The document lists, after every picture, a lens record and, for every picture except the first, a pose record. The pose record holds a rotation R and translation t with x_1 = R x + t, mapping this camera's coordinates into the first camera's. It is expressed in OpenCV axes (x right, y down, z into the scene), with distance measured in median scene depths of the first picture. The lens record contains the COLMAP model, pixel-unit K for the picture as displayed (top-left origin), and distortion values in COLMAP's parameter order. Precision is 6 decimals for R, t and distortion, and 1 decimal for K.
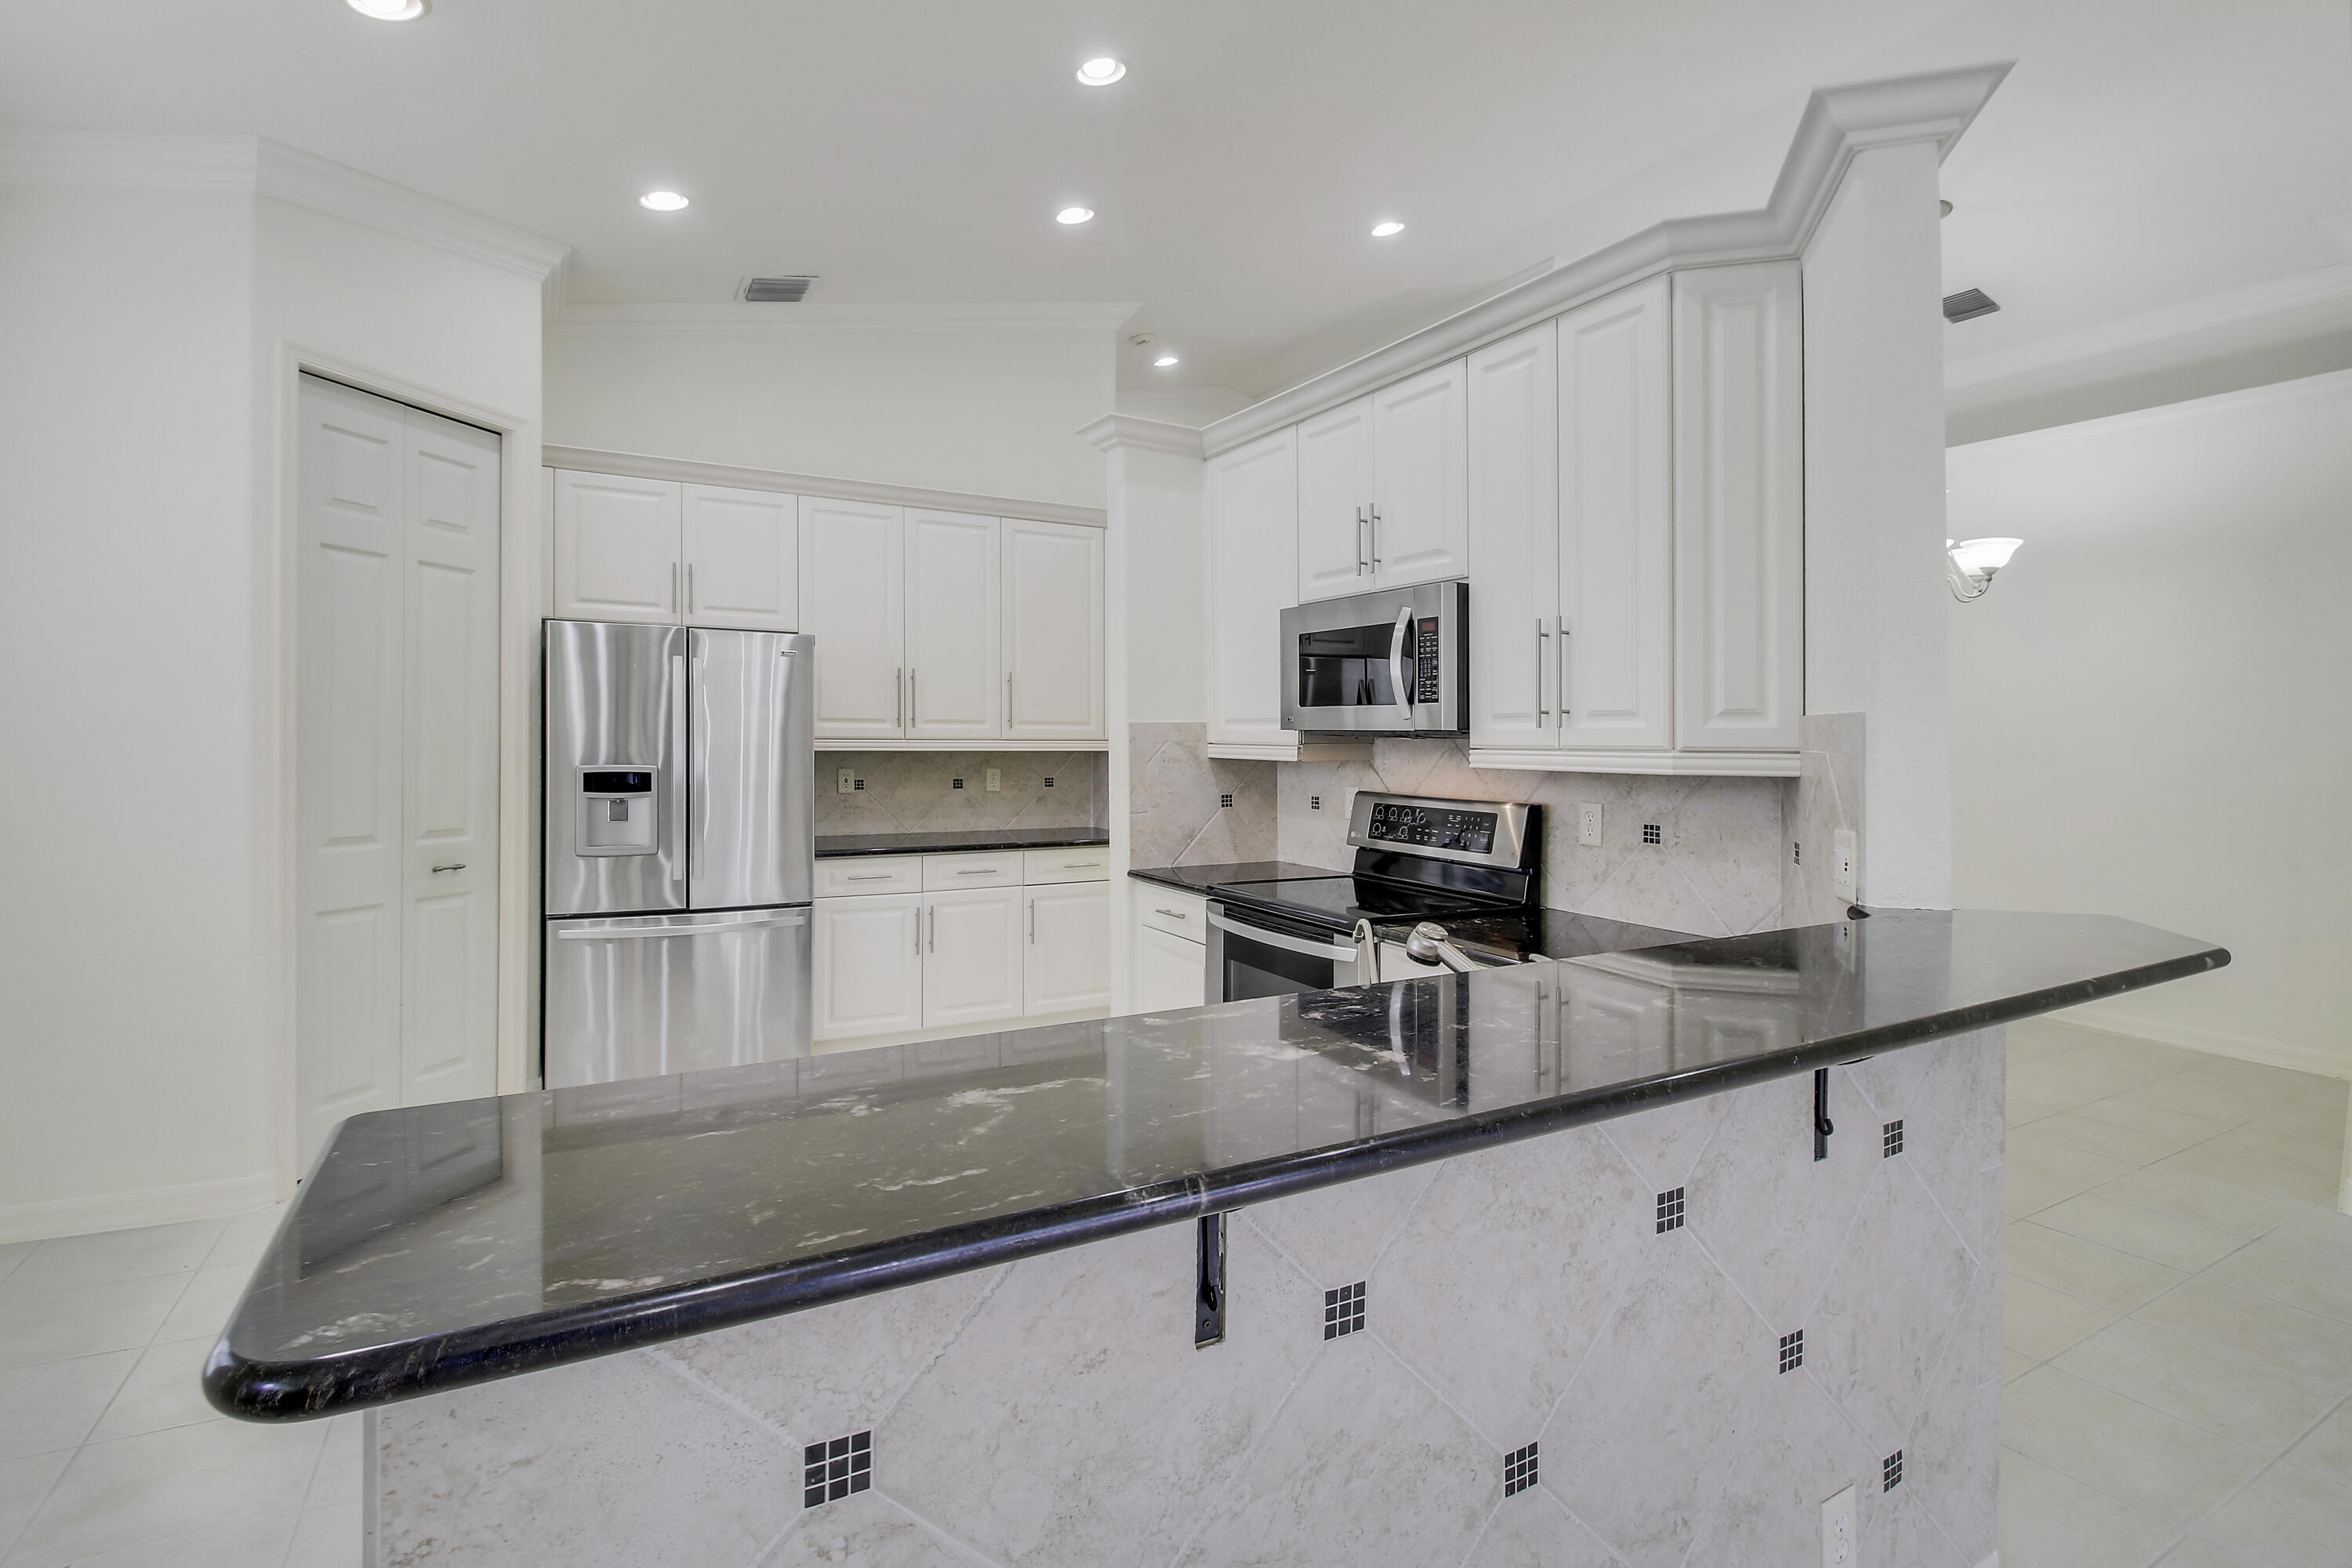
lens RADIAL K [[1085.7, 0, 1179.9], [0, 1085.7, 758.7], [0, 0, 1]] dist [0.001219, -0.000009]
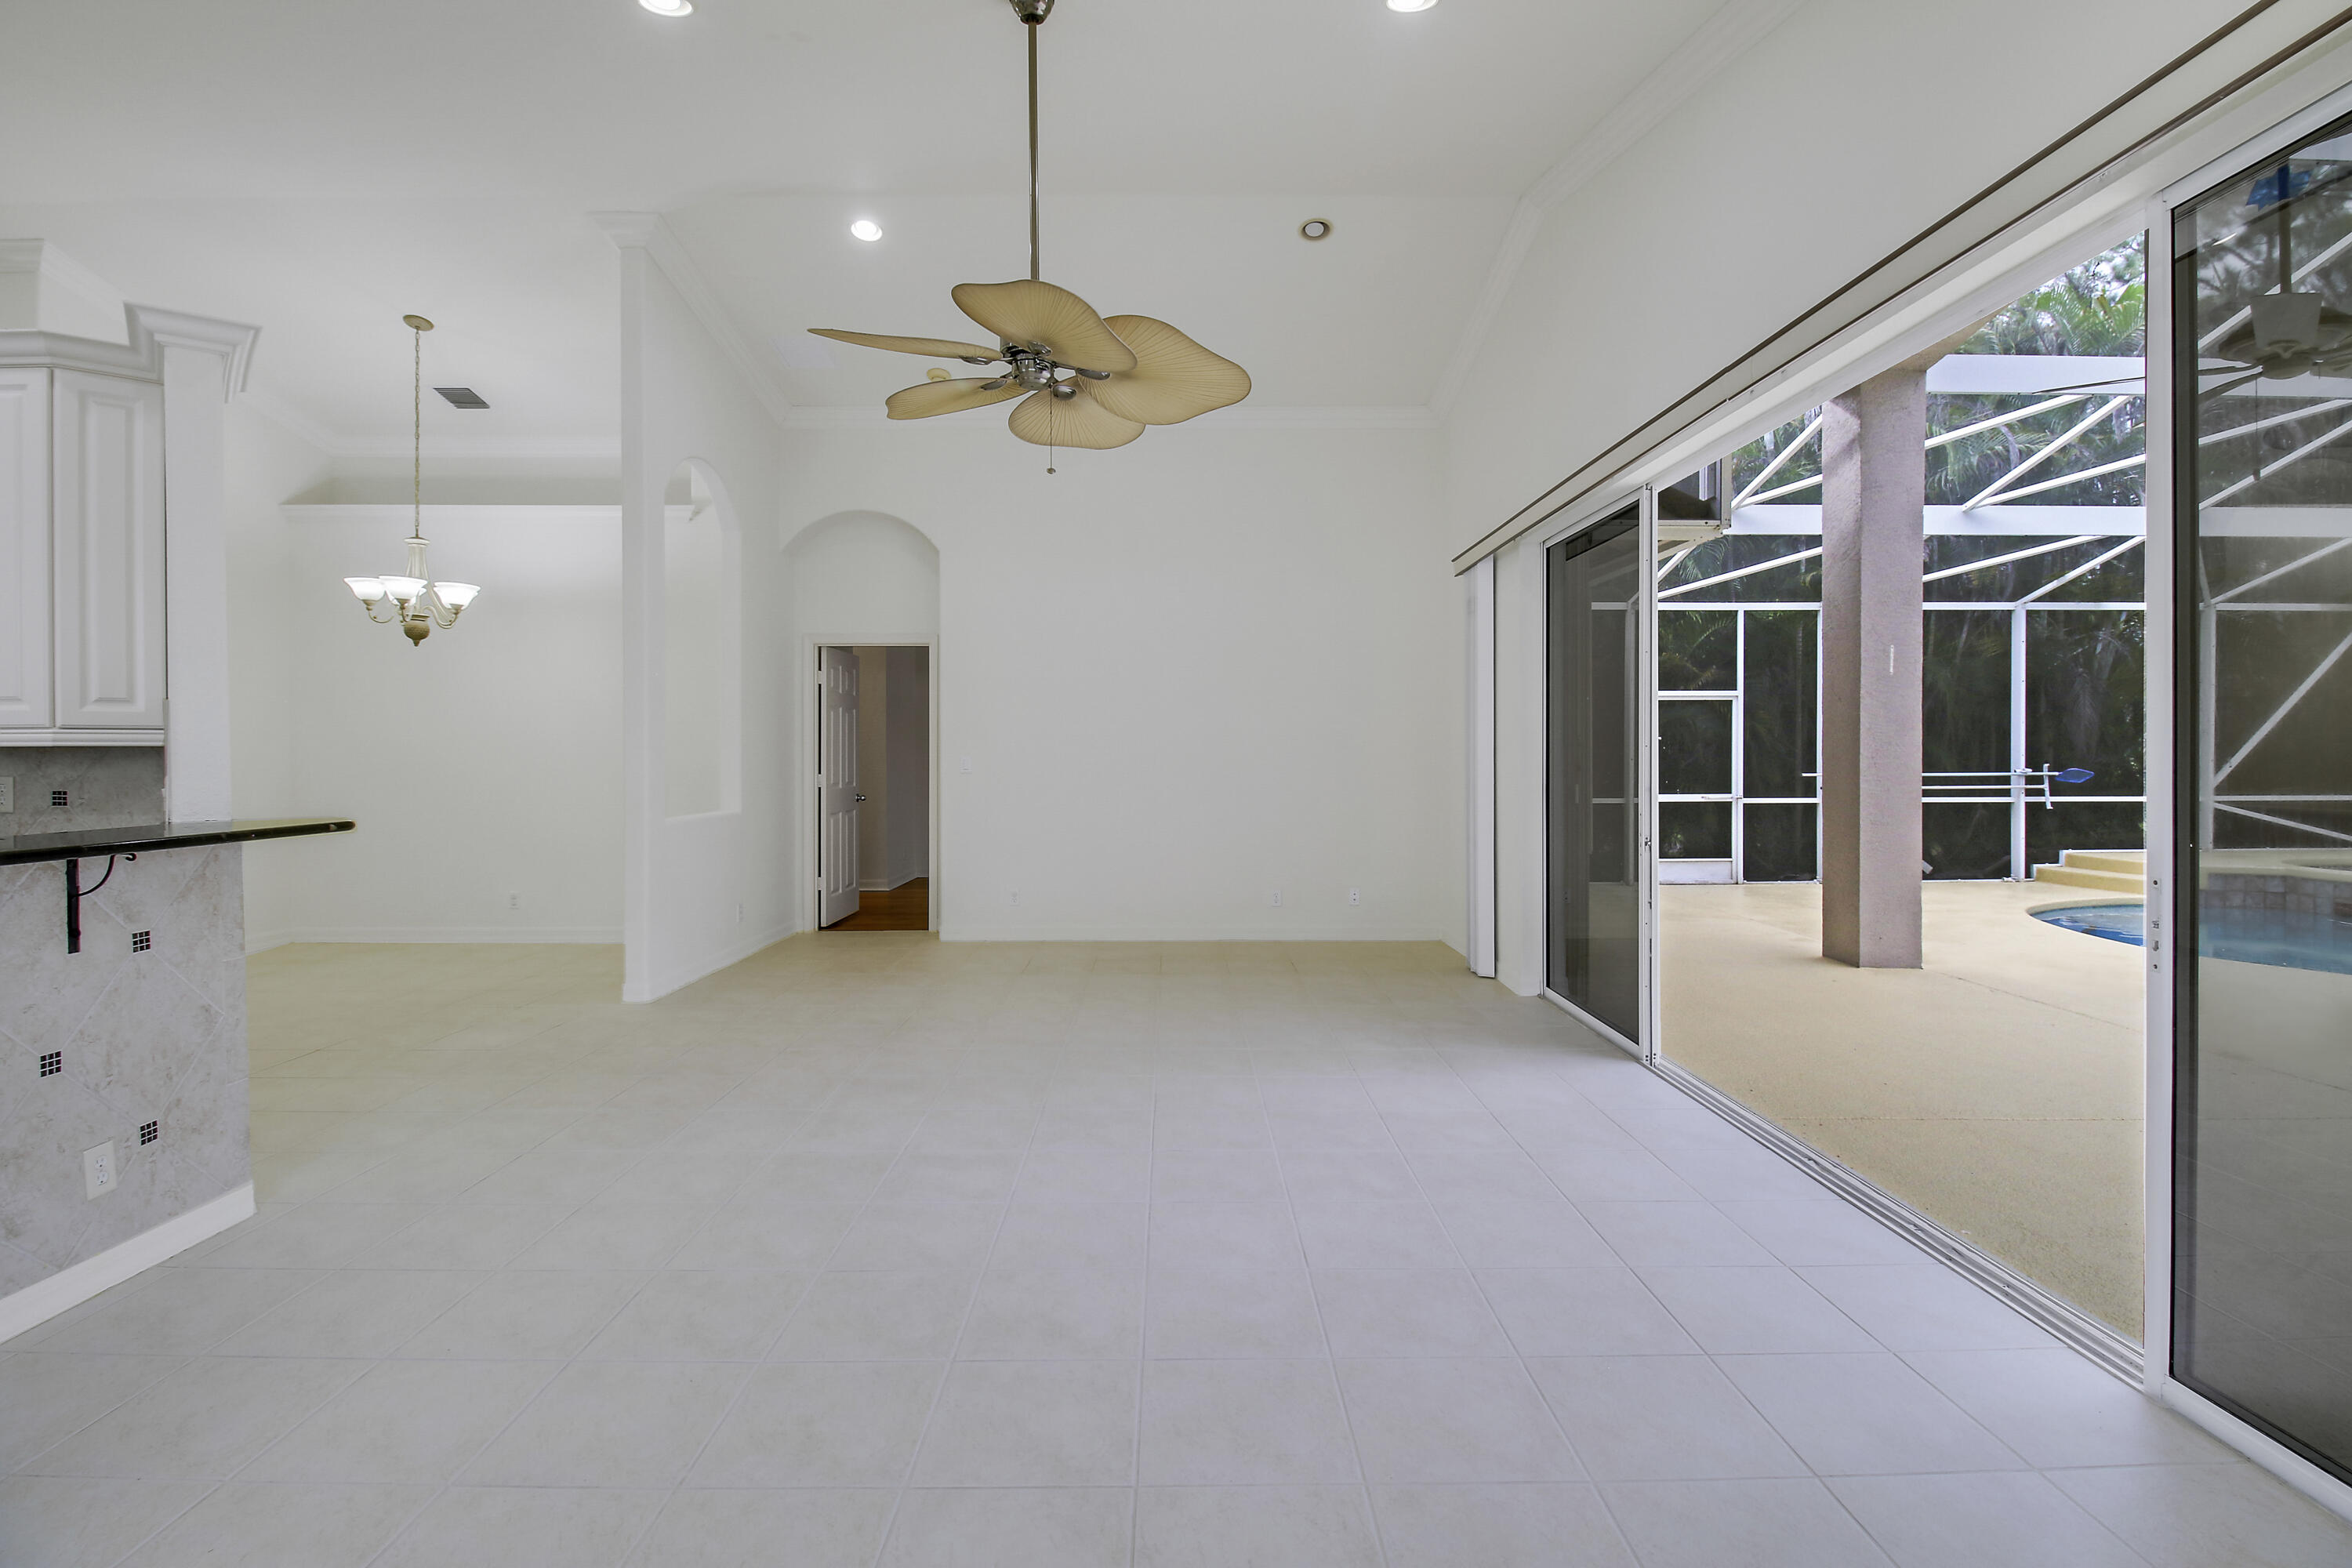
lens RADIAL K [[1107.4, 0, 1201.5], [0, 1107.4, 740.7], [0, 0, 1]] dist [-0.002016, -0.013449]
pose [[0.470241, -0.005412, 0.882522, -0.034552], [0.027527, 0.999585, -0.008538, 0.036528], [-0.882109, 0.028308, 0.470194, -0.537811]]
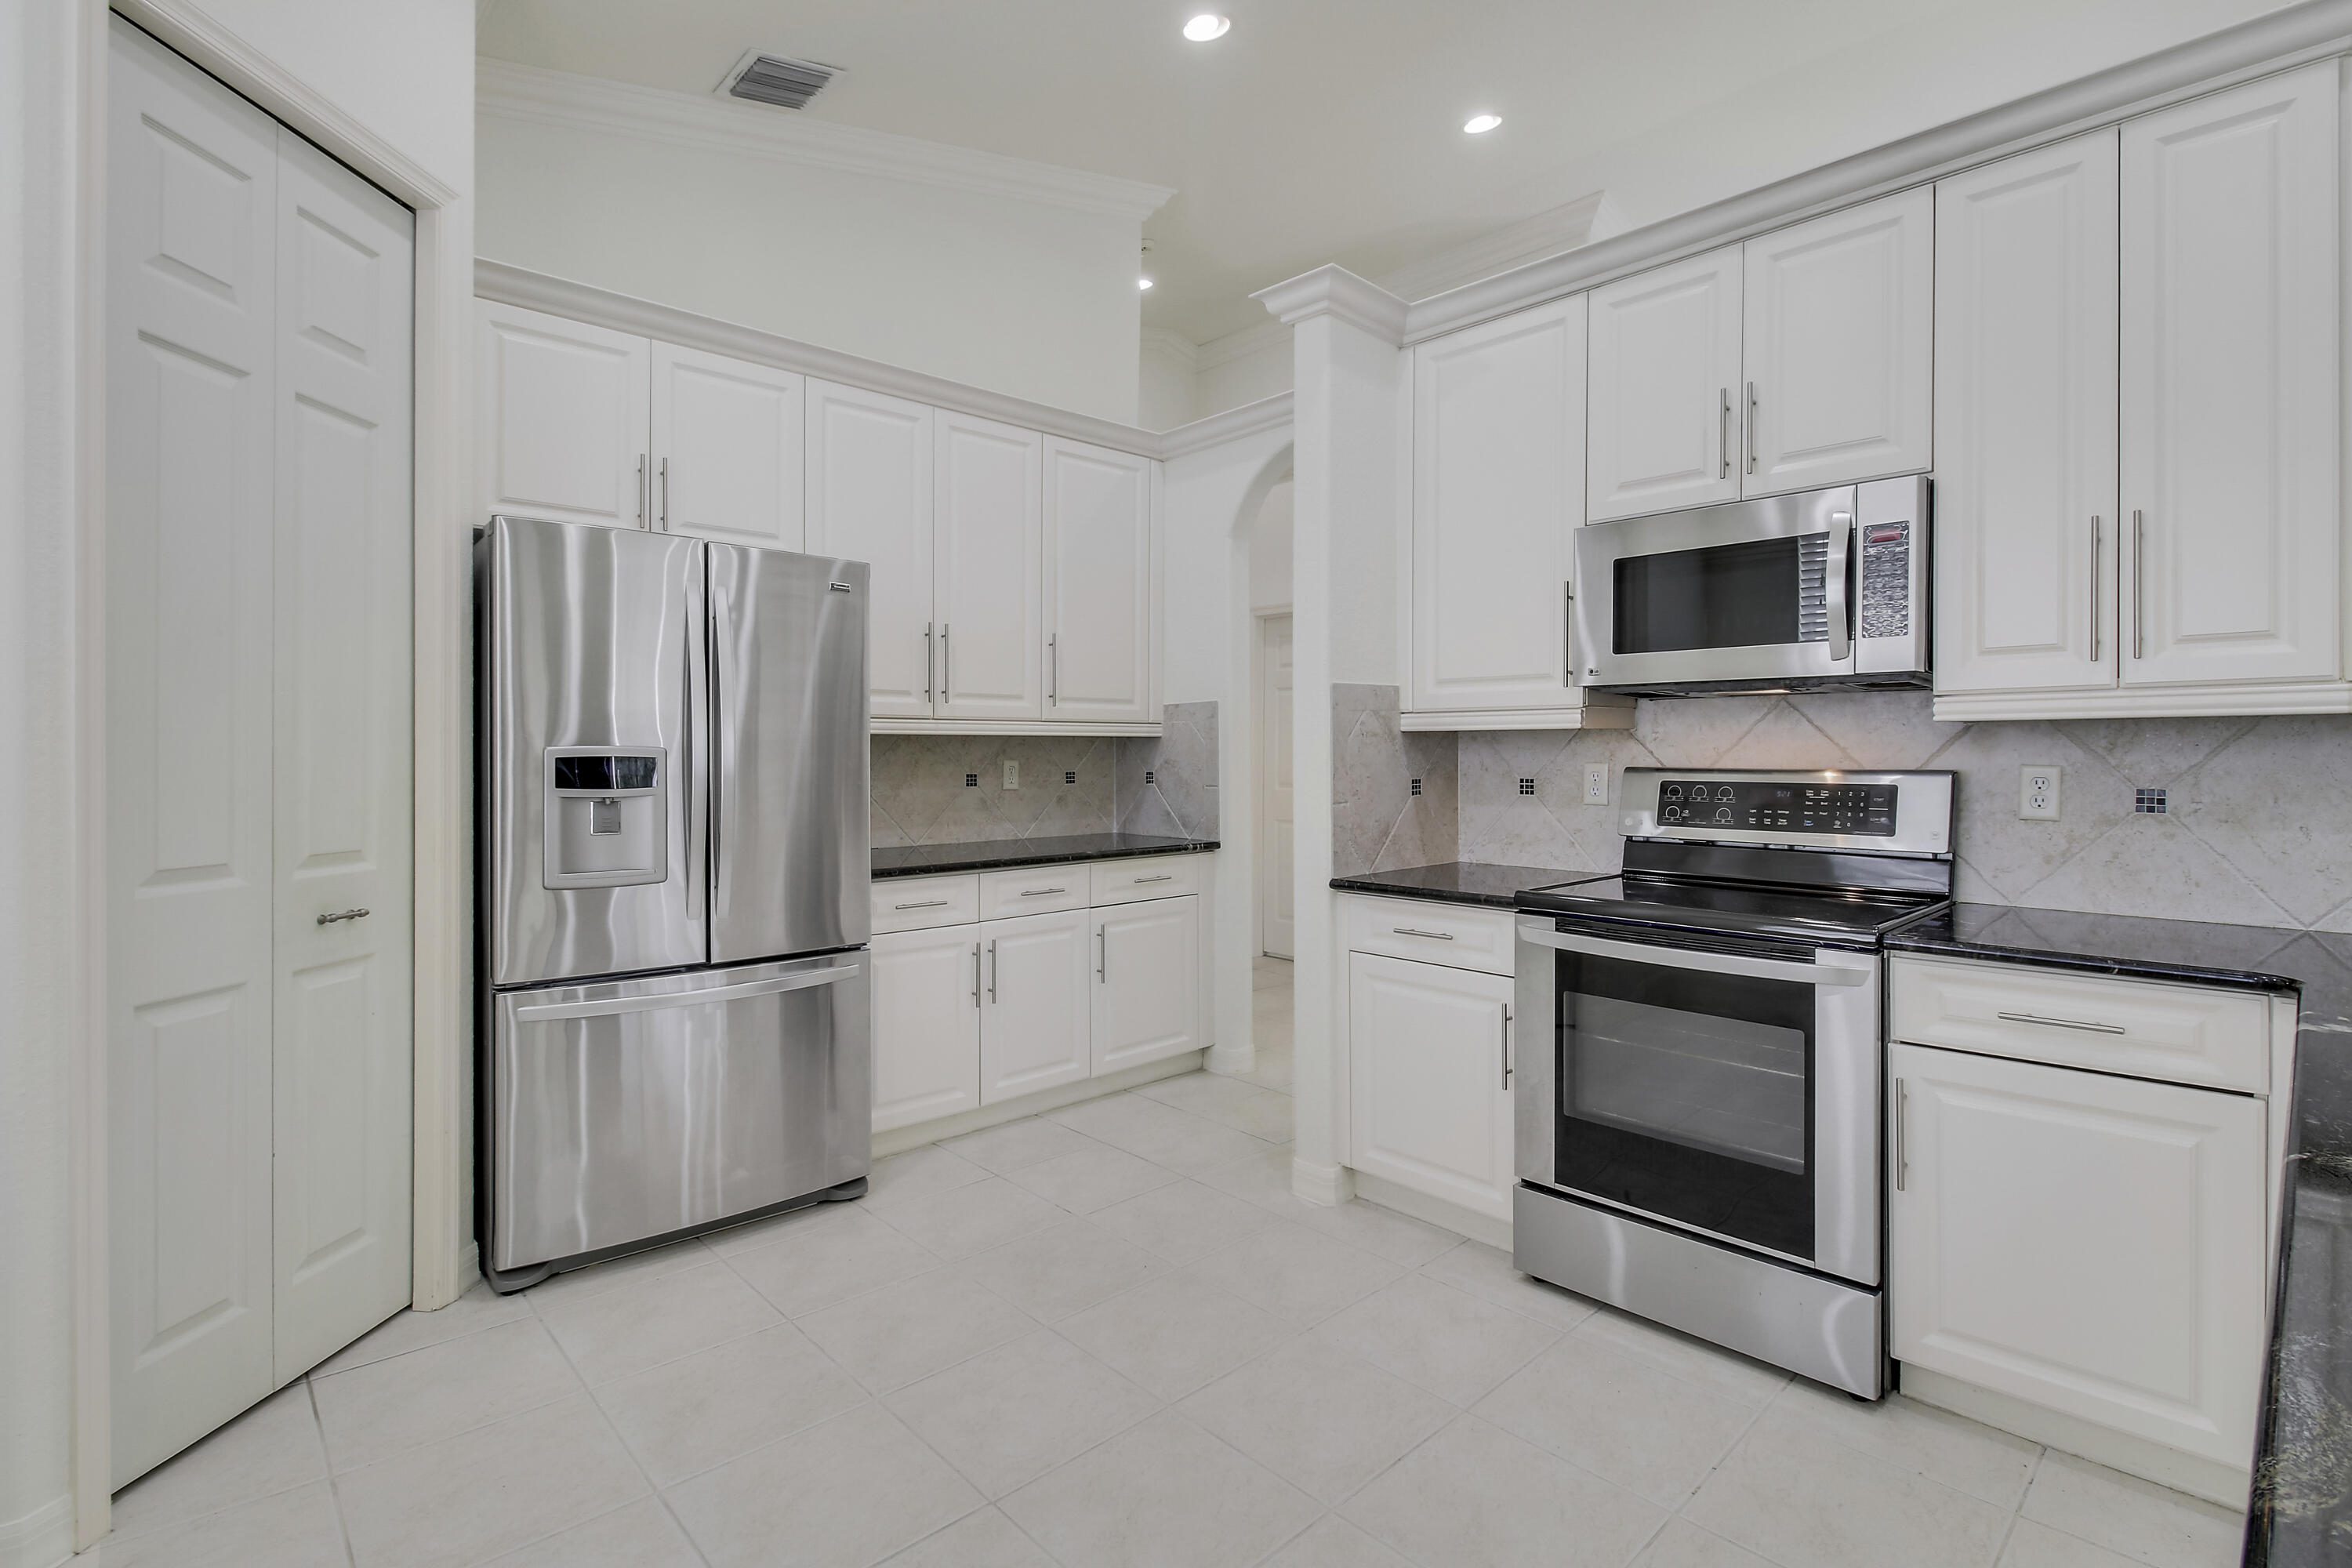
lens RADIAL K [[1100.2, 0, 1146.2], [0, 1100.2, 760.2], [0, 0, 1]] dist [0.010191, -0.013516]
pose [[0.973910, -0.014030, 0.226502, -0.369239], [0.017166, 0.999782, -0.011882, 0.028918], [-0.226286, 0.015460, 0.973938, 0.300430]]
